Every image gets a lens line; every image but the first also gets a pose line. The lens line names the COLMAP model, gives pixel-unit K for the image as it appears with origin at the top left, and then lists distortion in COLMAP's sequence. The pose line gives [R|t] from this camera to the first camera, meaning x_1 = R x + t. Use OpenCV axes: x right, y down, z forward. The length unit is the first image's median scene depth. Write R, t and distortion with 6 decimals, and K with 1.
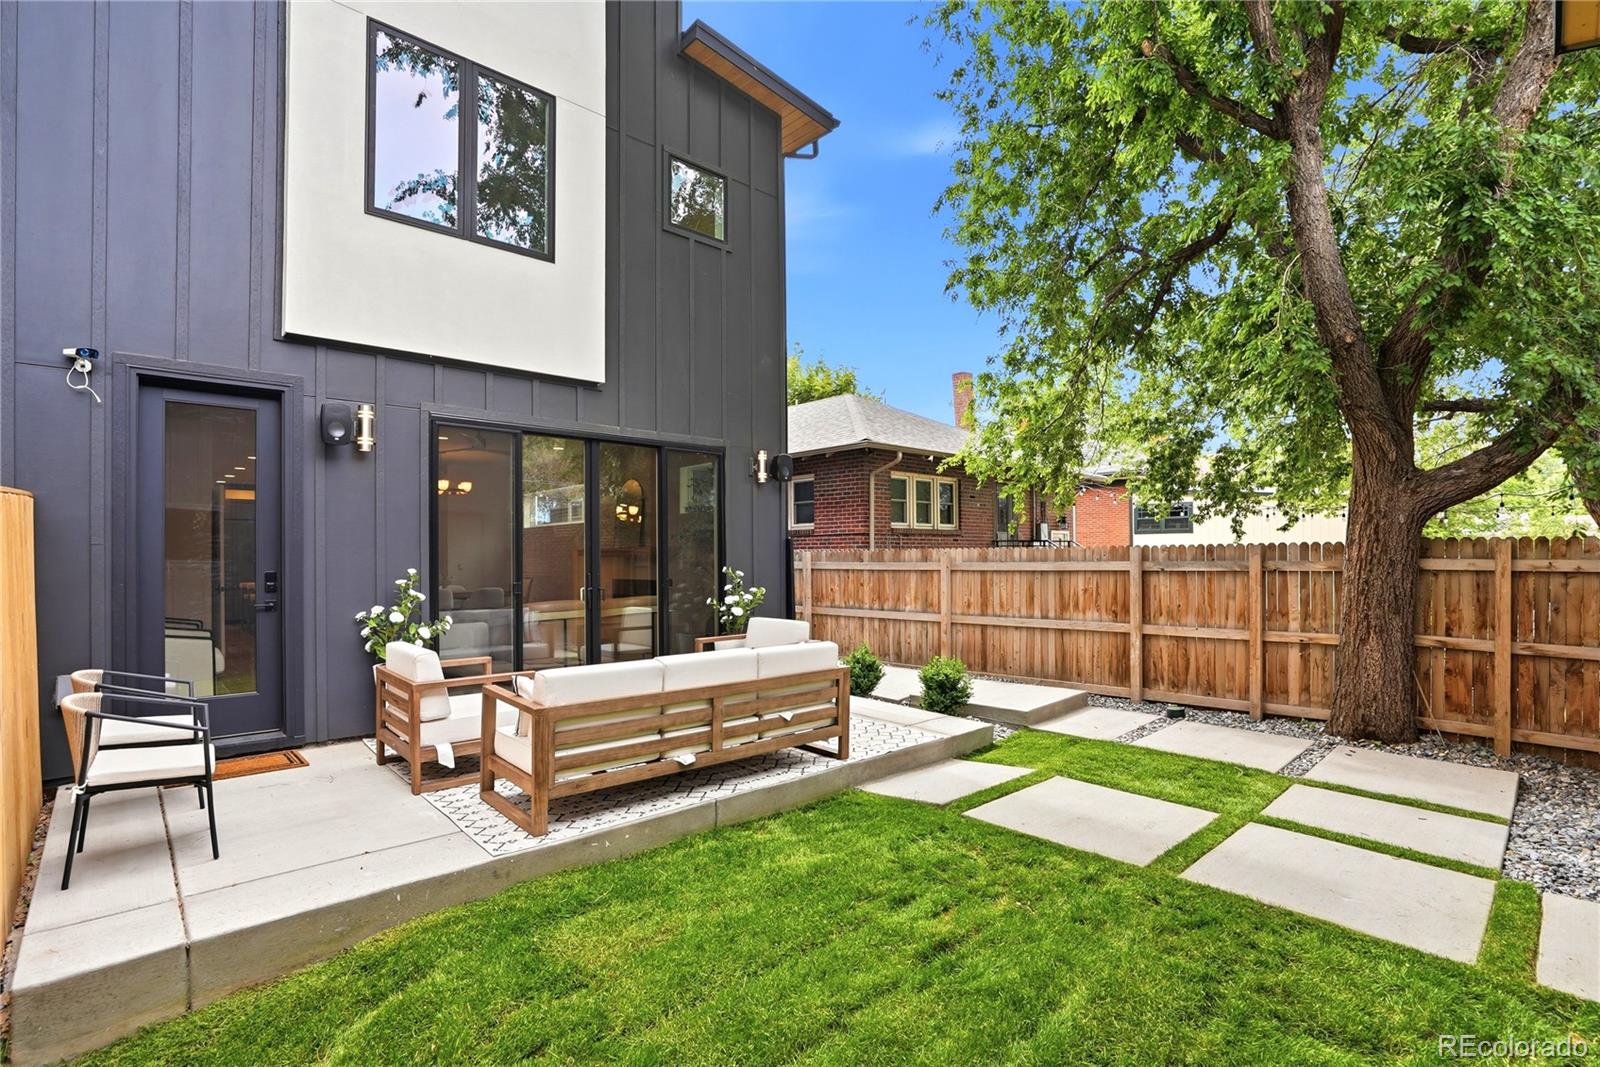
lens RADIAL K [[729.7, 0, 795.3], [0, 729.7, 546.2], [0, 0, 1]] dist [-0.019364, 0.002813]
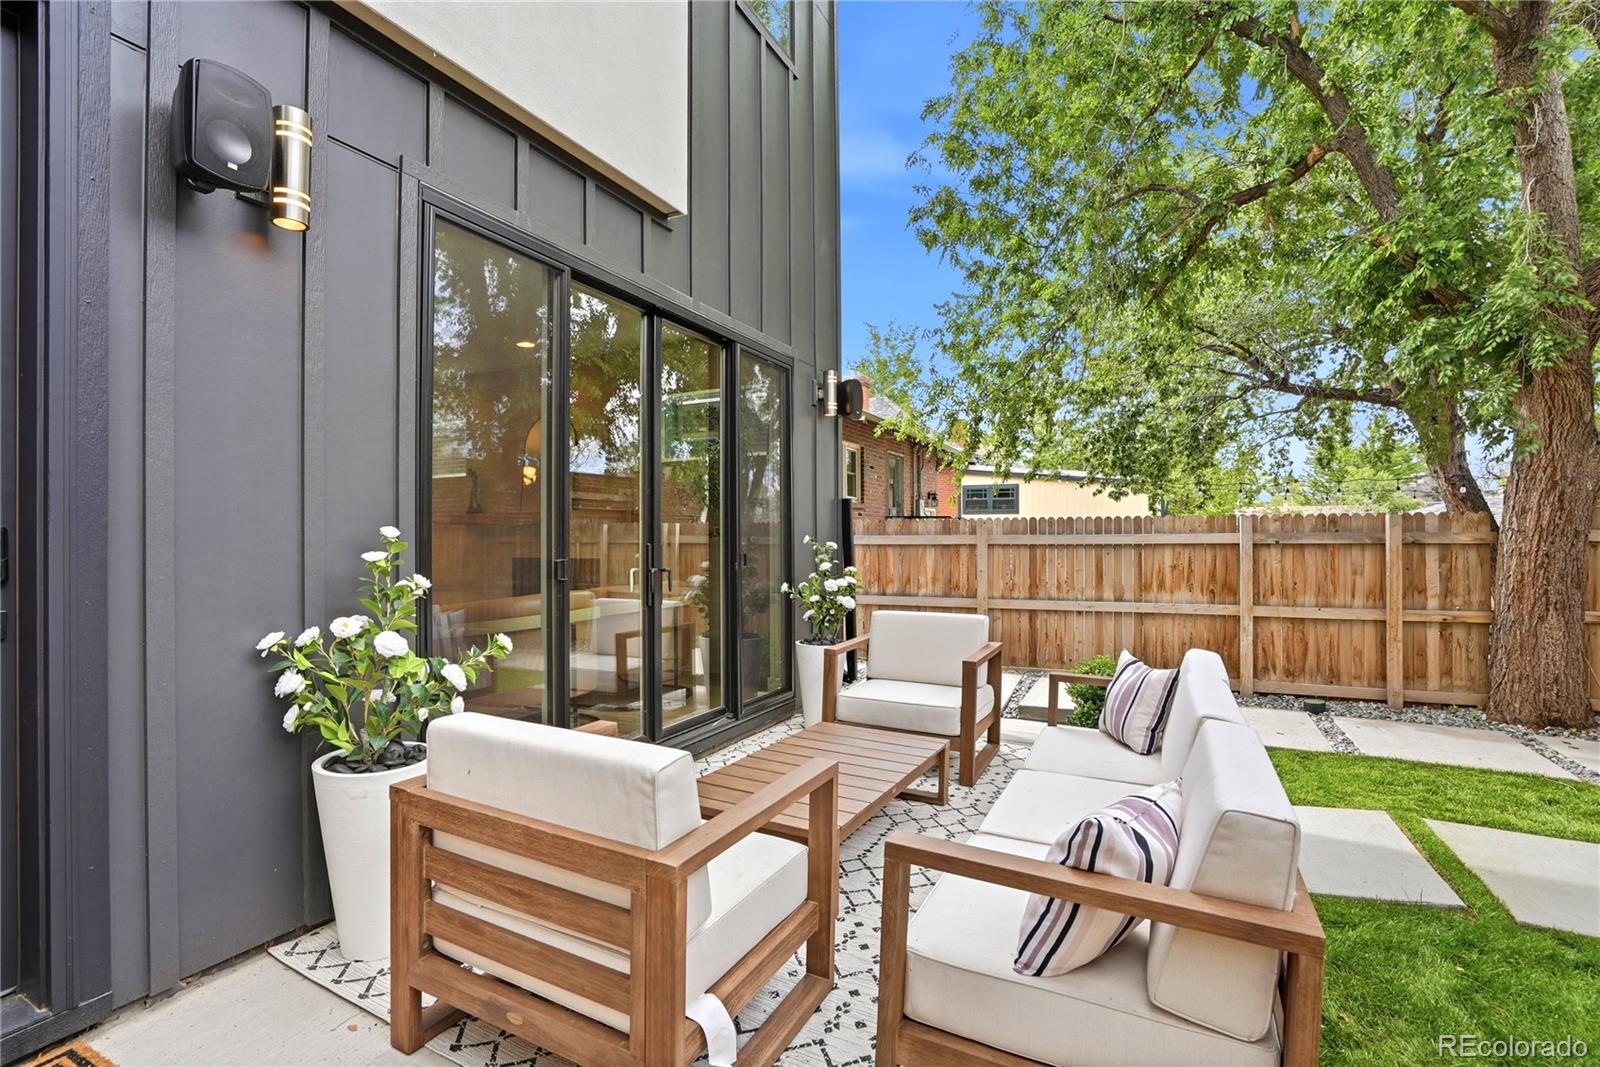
lens RADIAL K [[729.7, 0, 804.2], [0, 729.7, 530.9], [0, 0, 1]] dist [-0.019364, 0.002813]
pose [[0.937765, 0.009327, 0.347146, -0.351377], [-0.010867, 0.999938, 0.002488, 0.023677], [-0.347101, -0.006105, 0.937808, 0.401896]]
